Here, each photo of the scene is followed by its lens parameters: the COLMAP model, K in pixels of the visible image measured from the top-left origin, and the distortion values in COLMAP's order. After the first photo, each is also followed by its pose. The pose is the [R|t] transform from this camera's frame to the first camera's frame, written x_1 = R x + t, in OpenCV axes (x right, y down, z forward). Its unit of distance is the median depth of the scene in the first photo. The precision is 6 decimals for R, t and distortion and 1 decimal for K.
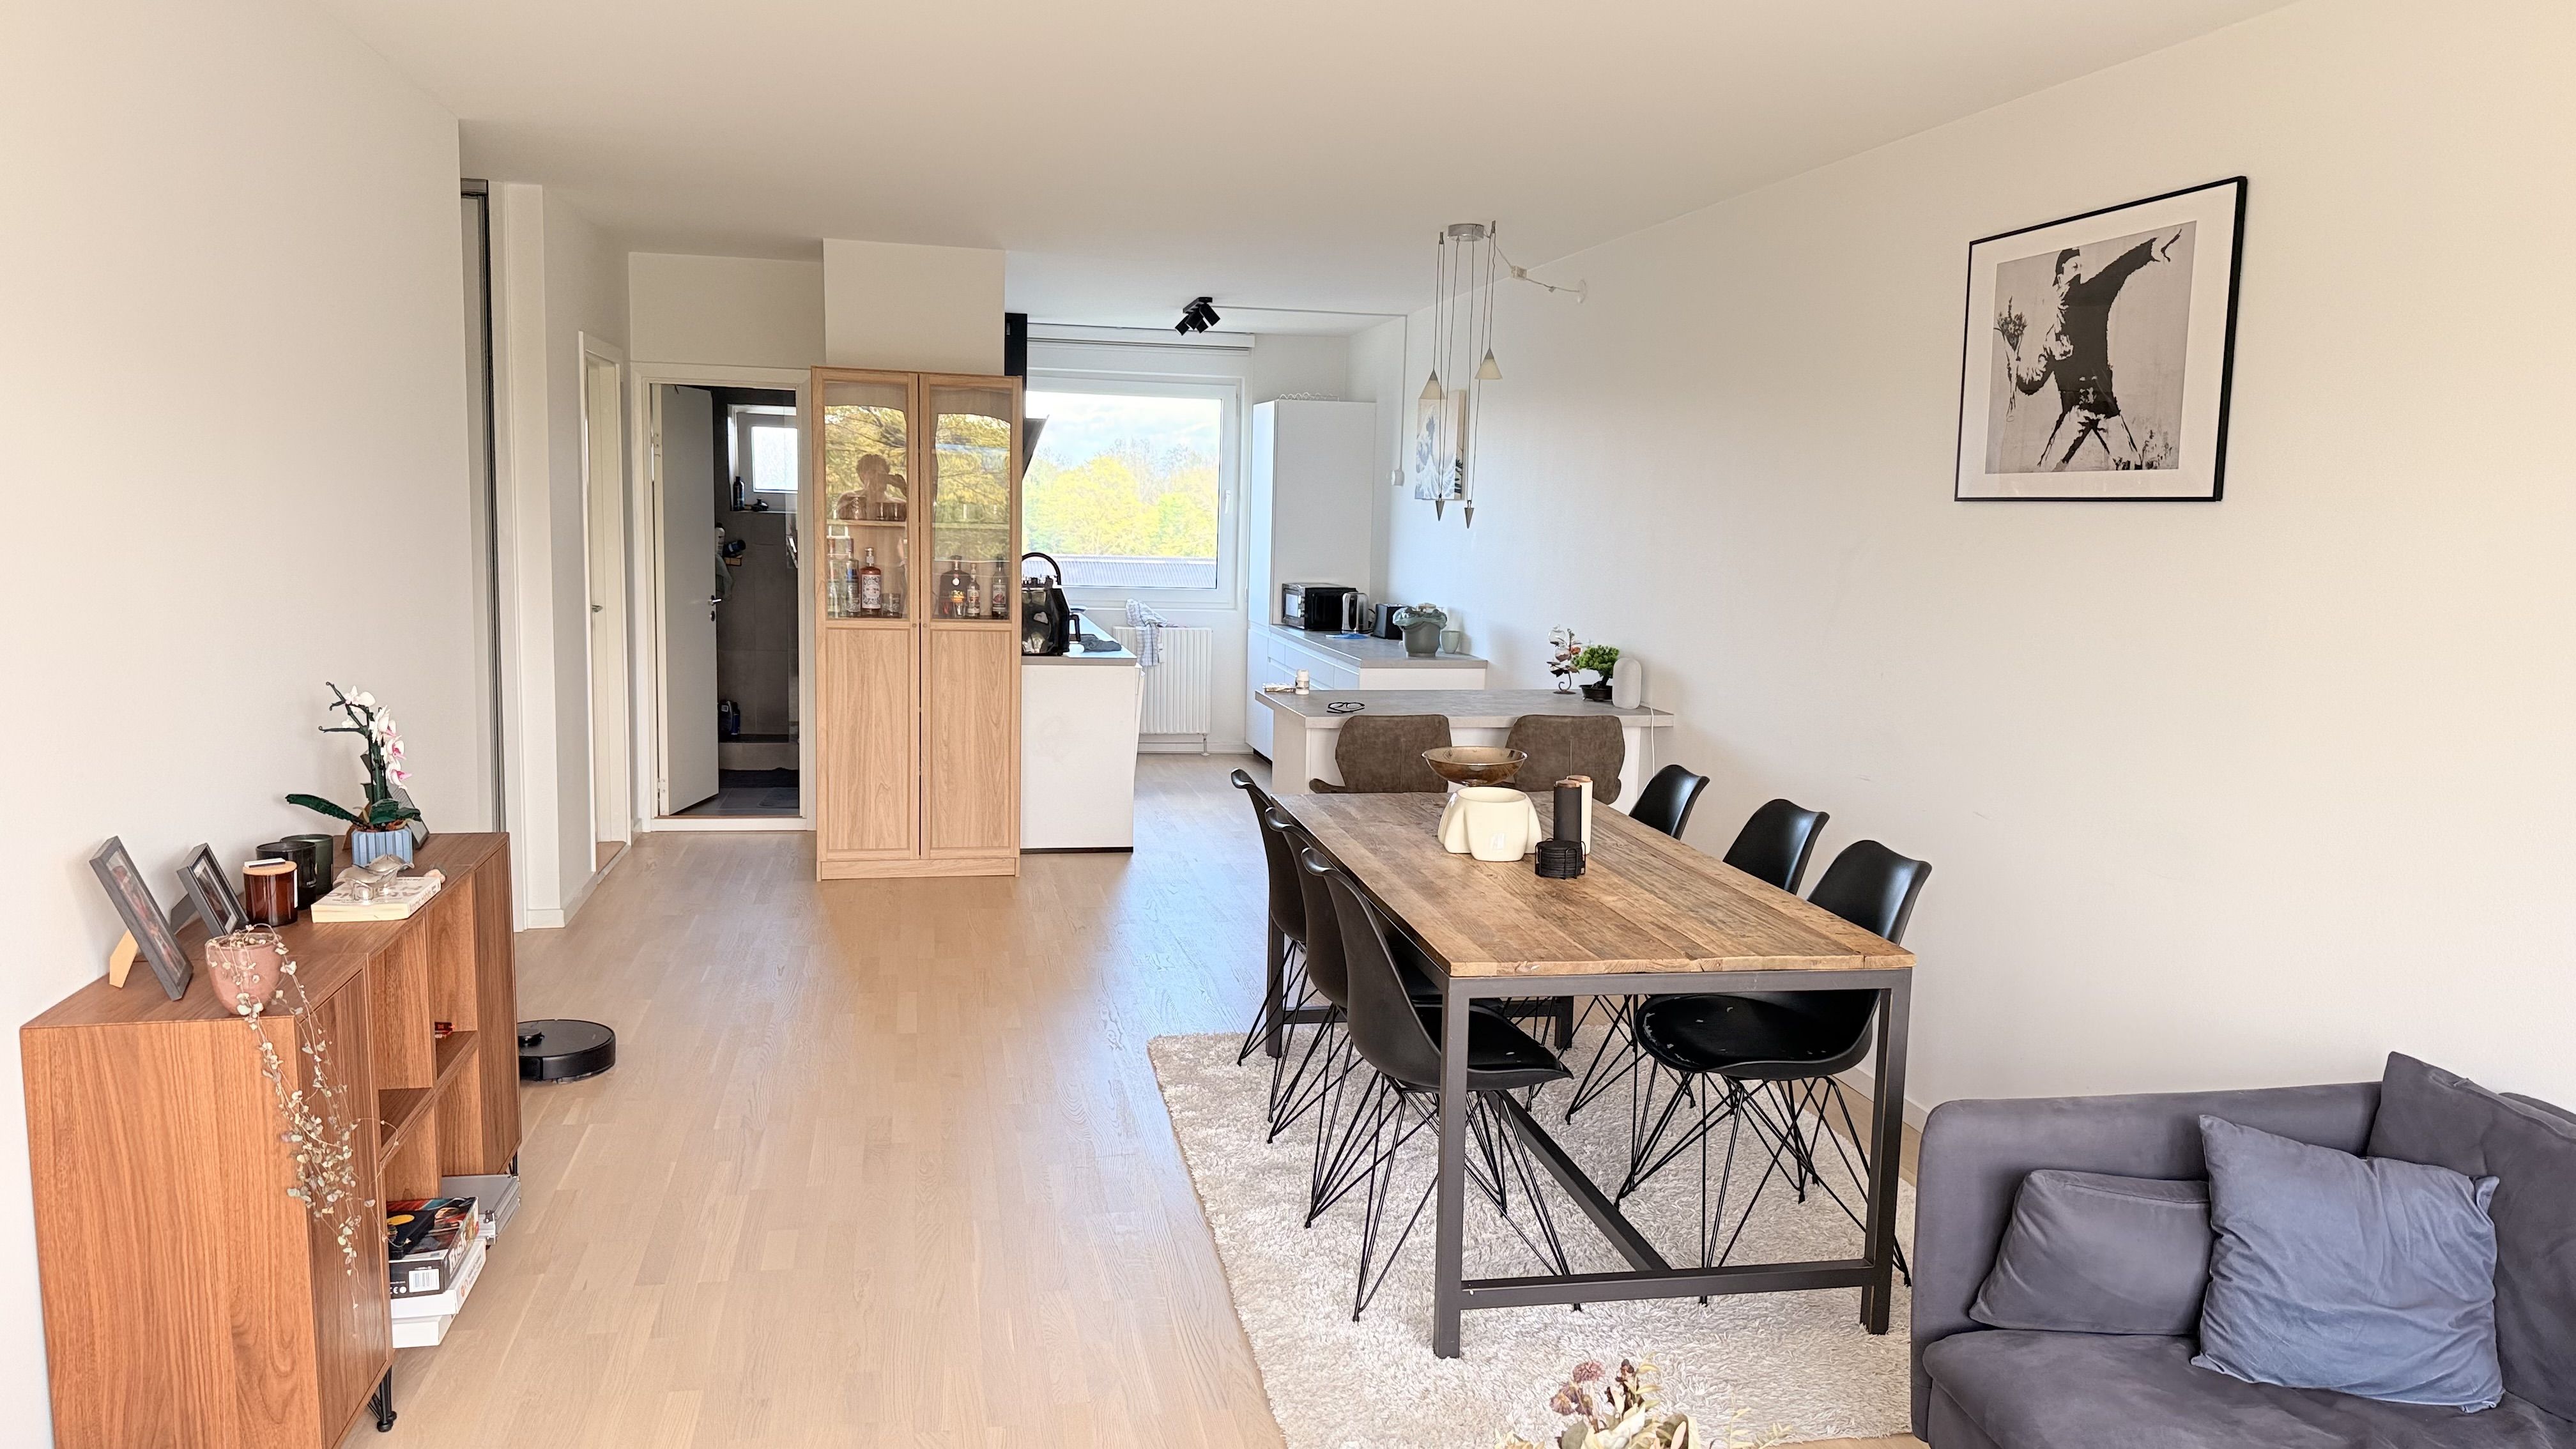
lens RADIAL K [[1809.8, 0, 1294.5], [0, 1809.8, 726.3], [0, 0, 1]] dist [-0.010626, -0.003613]
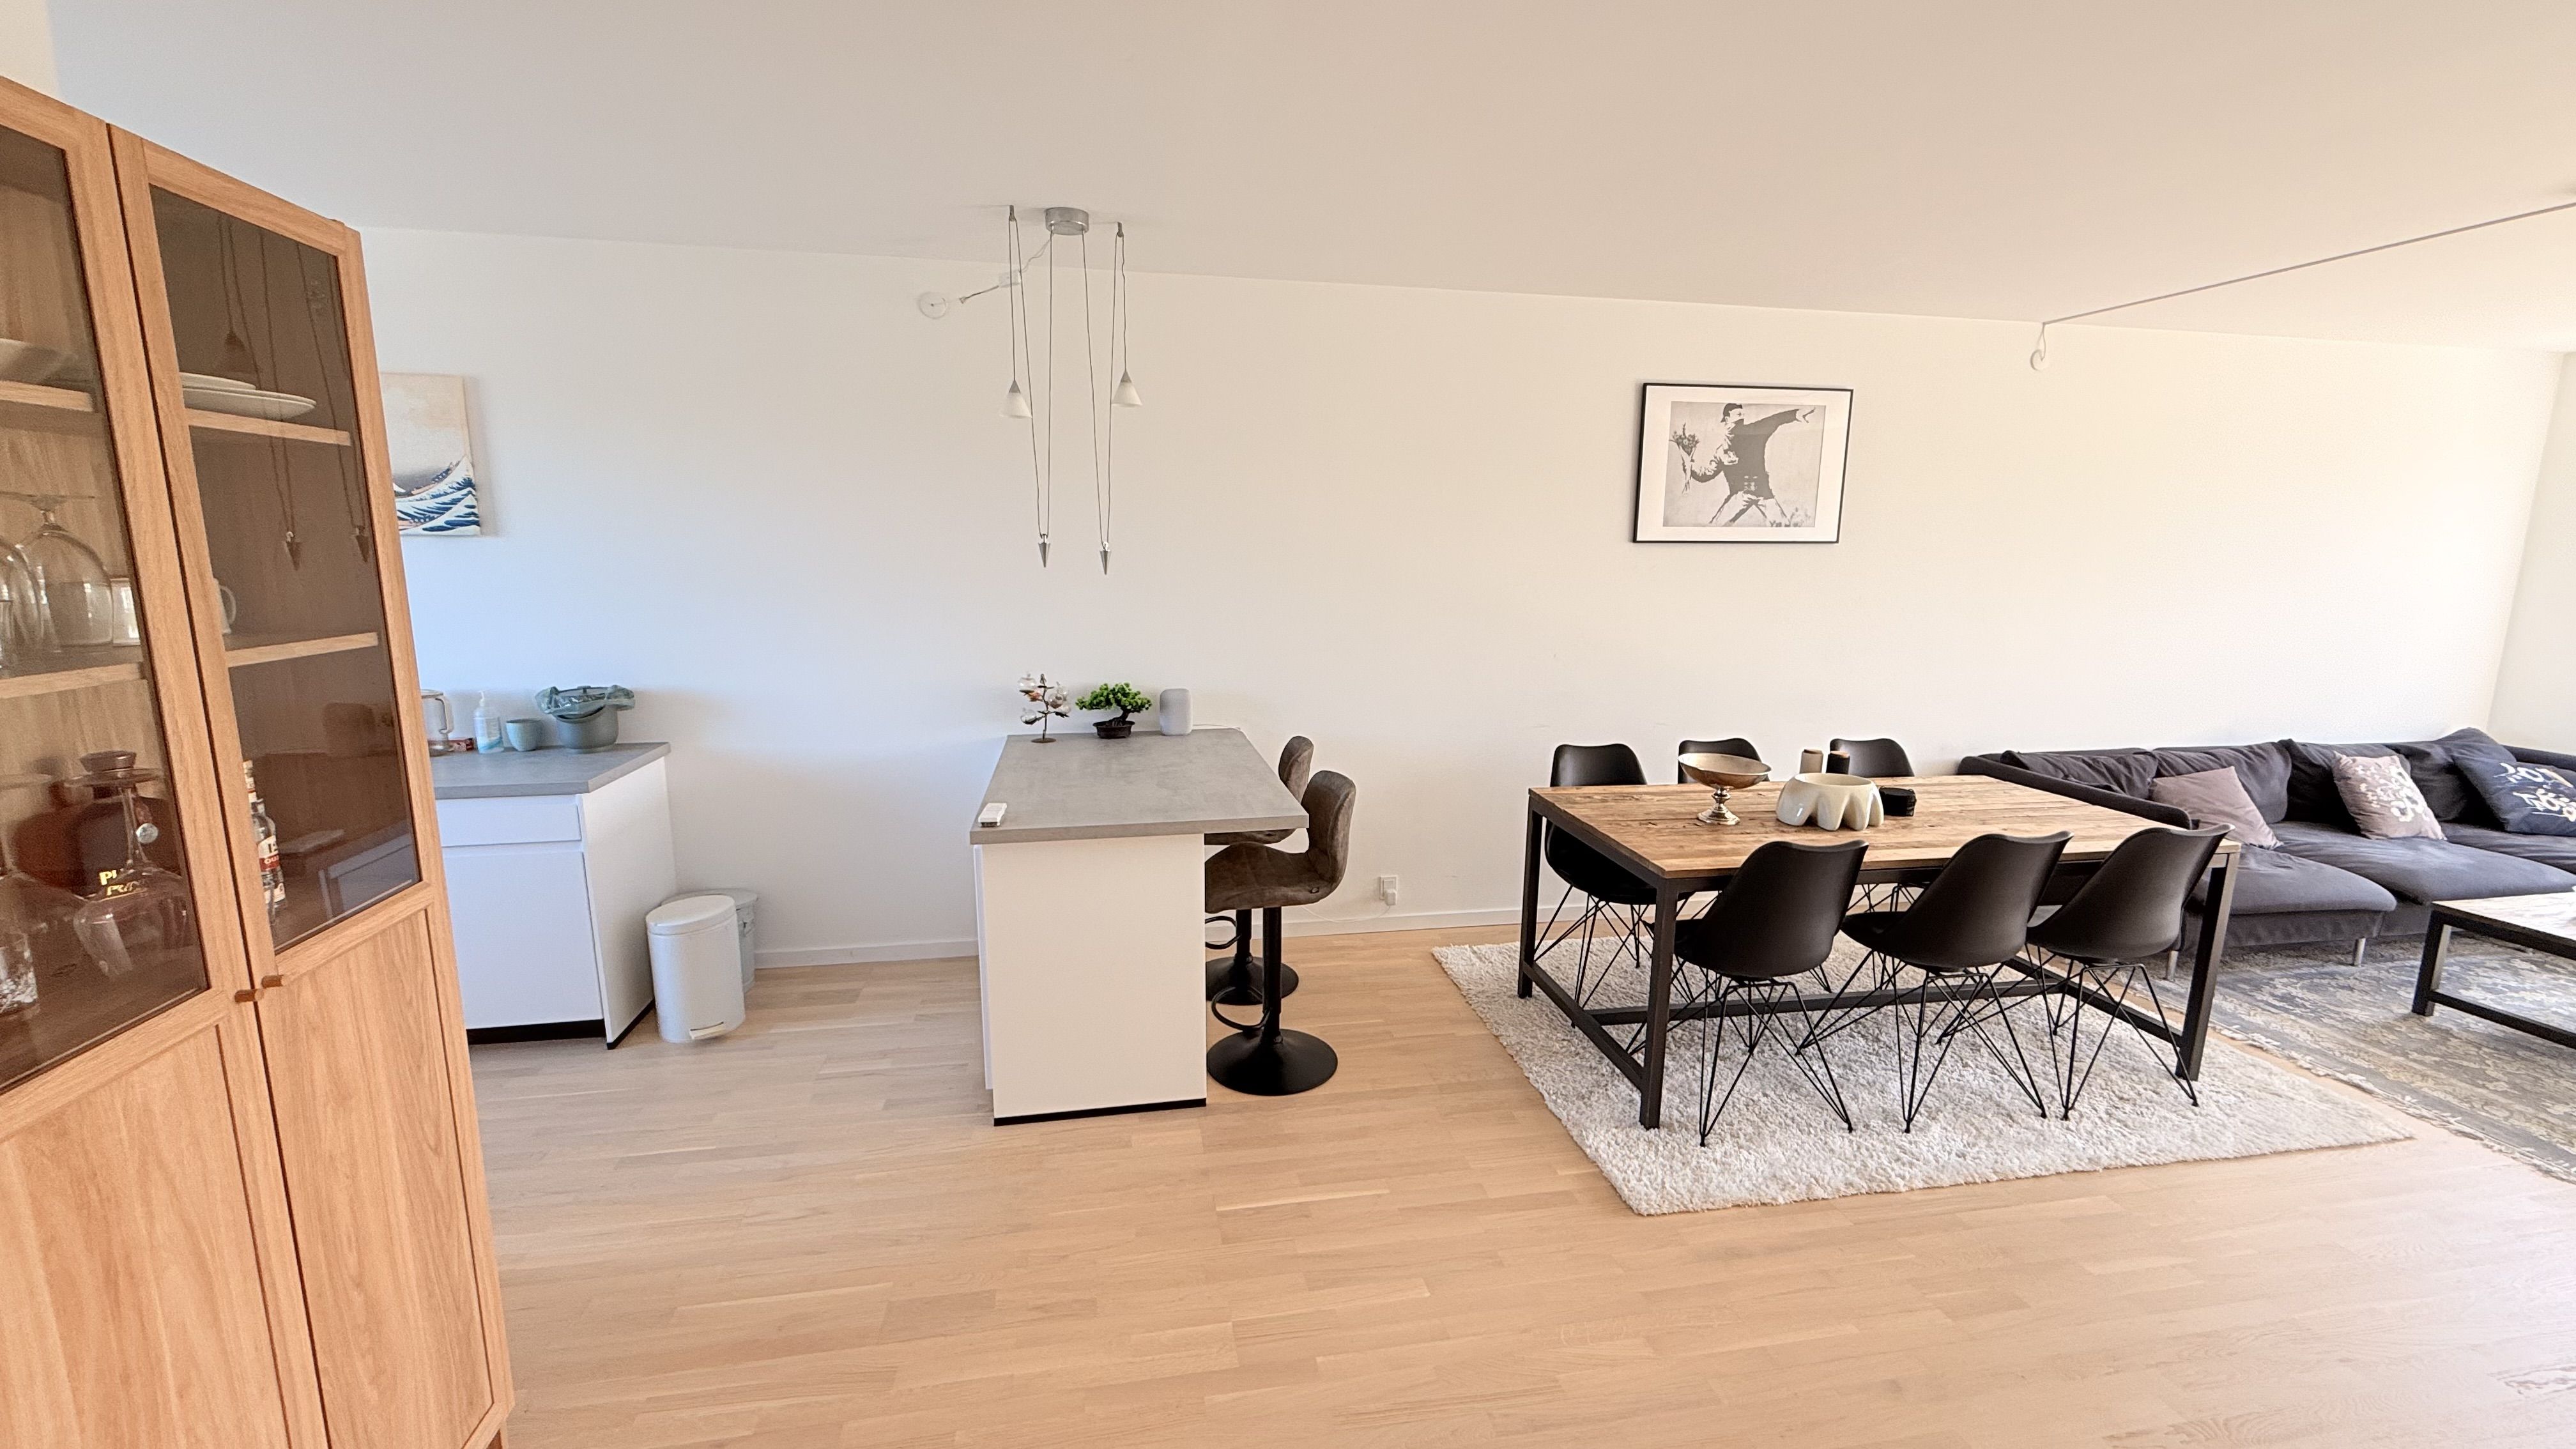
lens RADIAL K [[1020.1, 0, 1277.7], [0, 1020.1, 715.2], [0, 0, 1]] dist [0.000782, -0.000112]
pose [[0.021358, -0.190679, 0.981420, -0.619344], [0.115615, 0.975529, 0.187018, -0.193014], [-0.993064, 0.109472, 0.042880, 1.374301]]
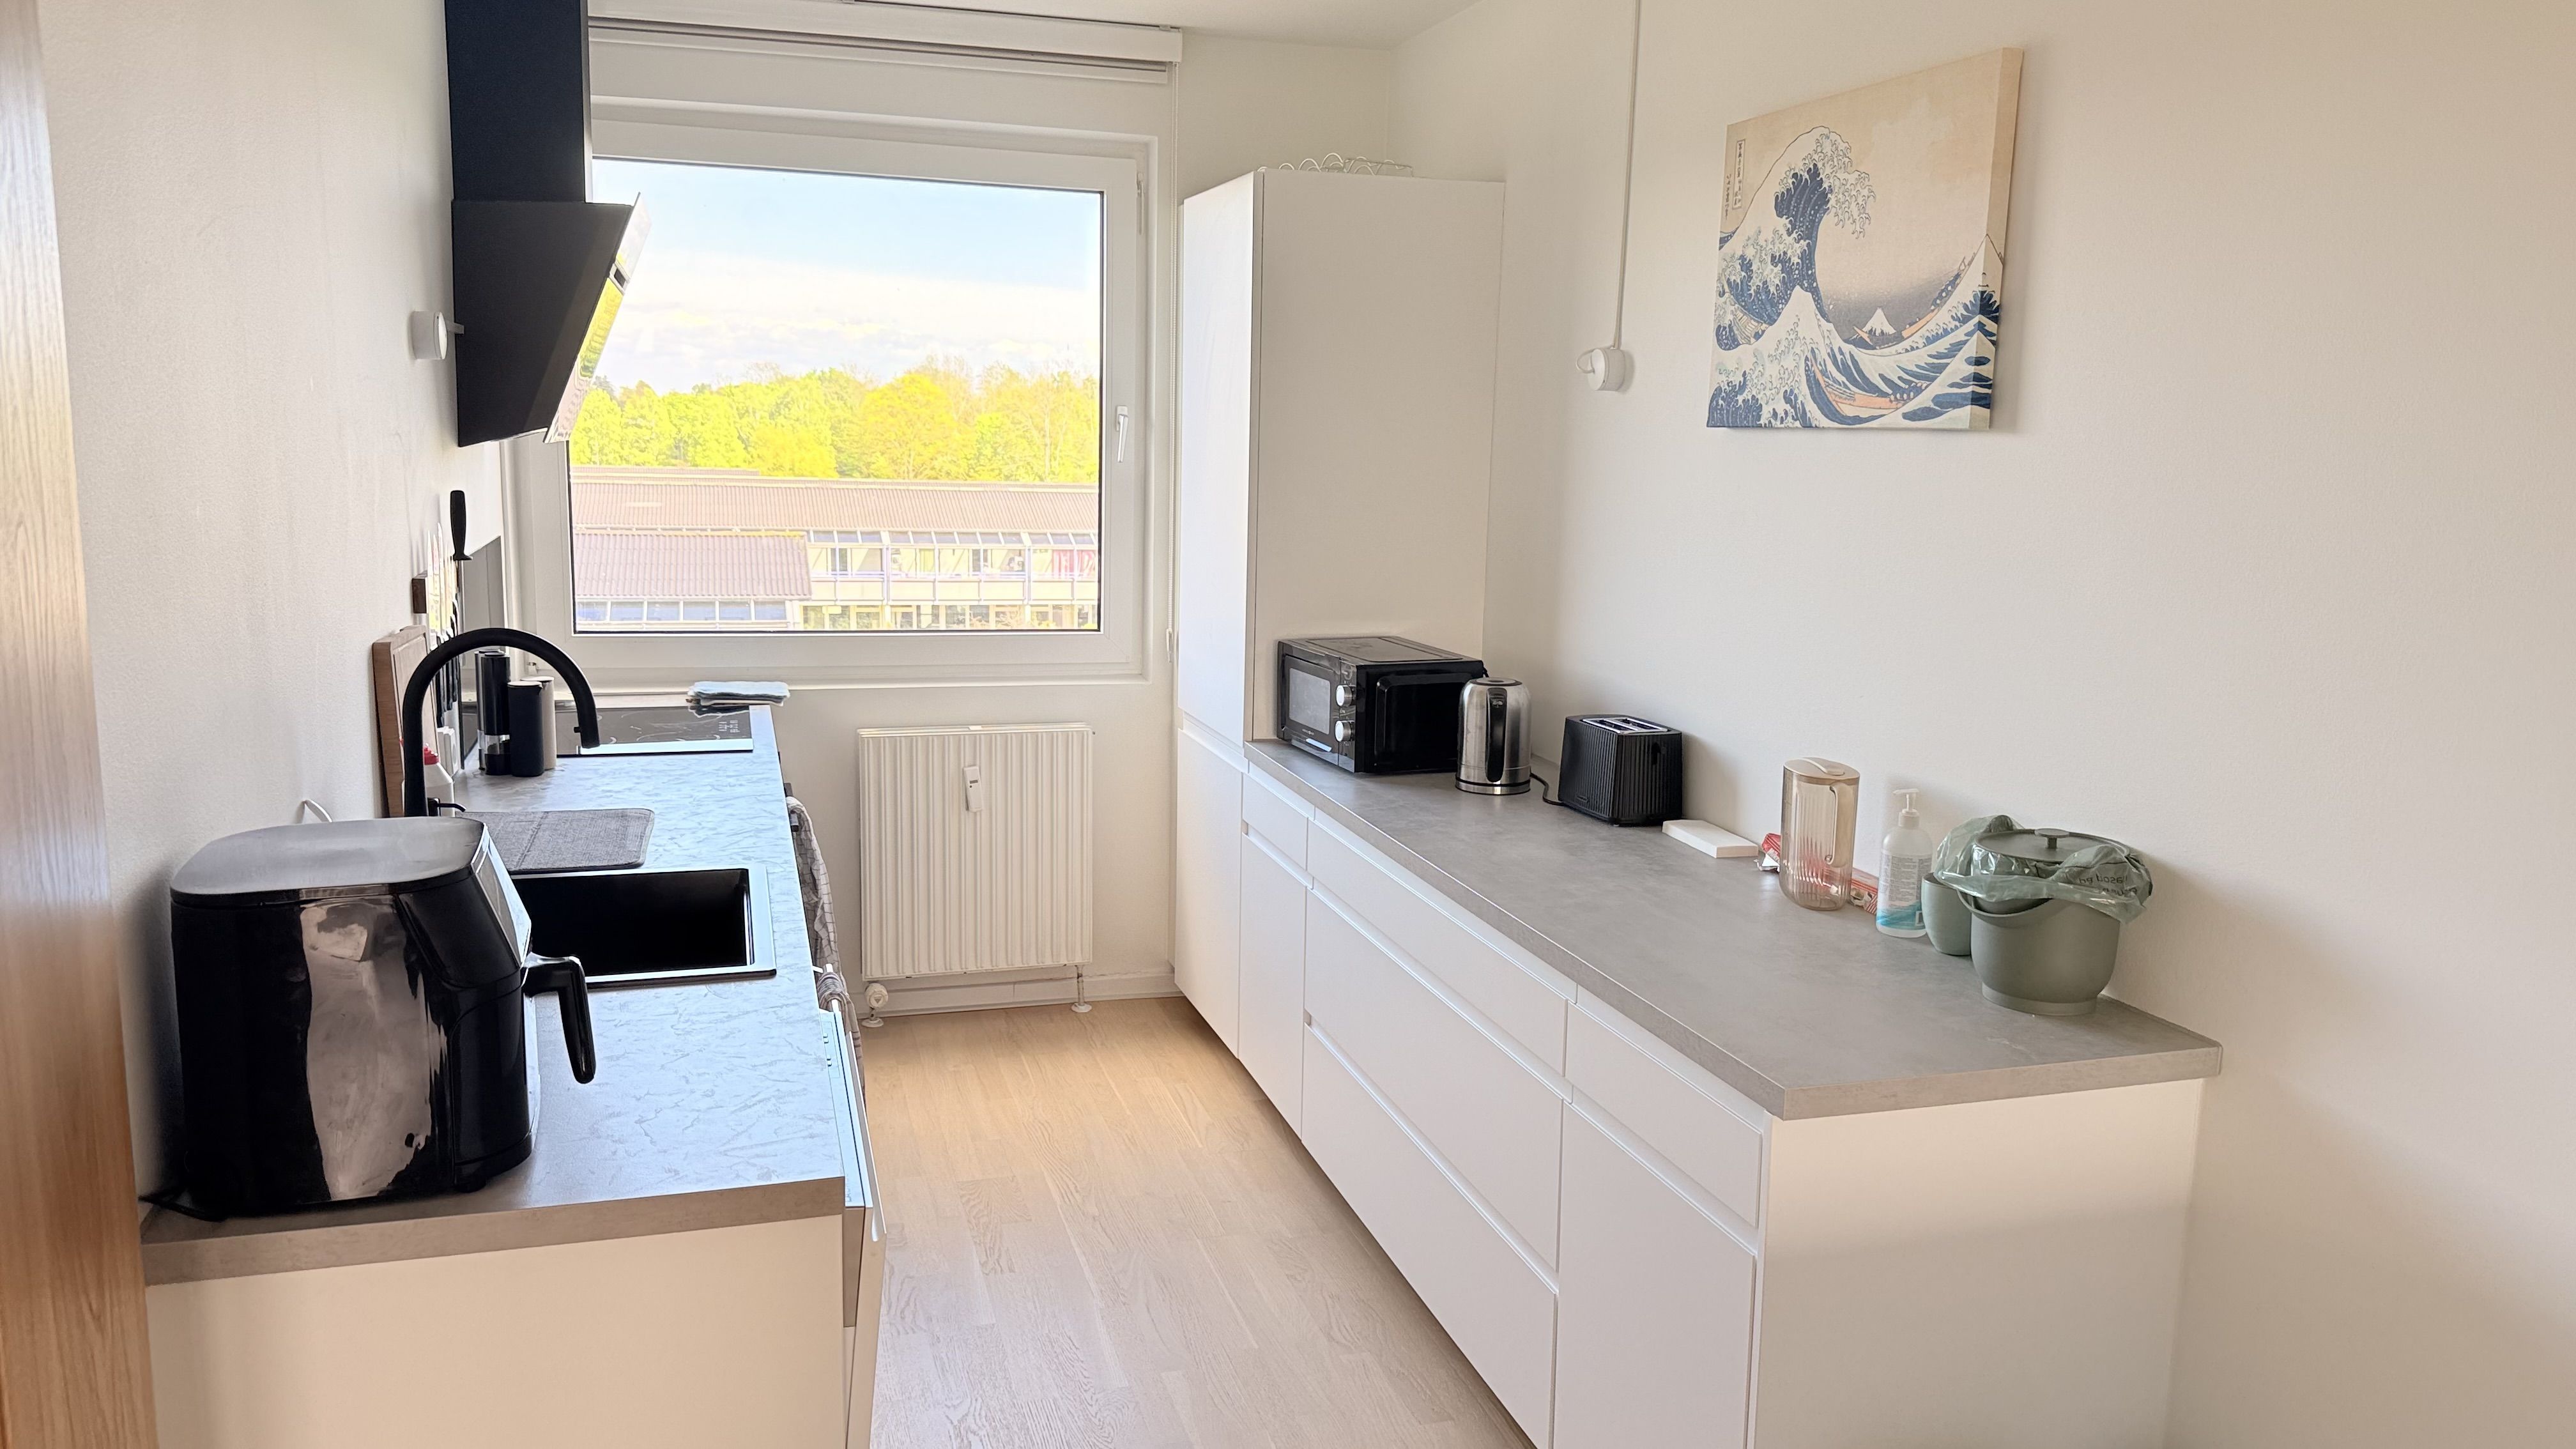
lens RADIAL K [[1809.8, 0, 1272.6], [0, 1809.8, 714.1], [0, 0, 1]] dist [-0.010626, -0.003613]
pose [[0.996238, -0.022041, 0.083813, -0.098619], [0.018816, 0.999059, 0.039075, -0.187136], [-0.084596, -0.037351, 0.995715, 1.440959]]
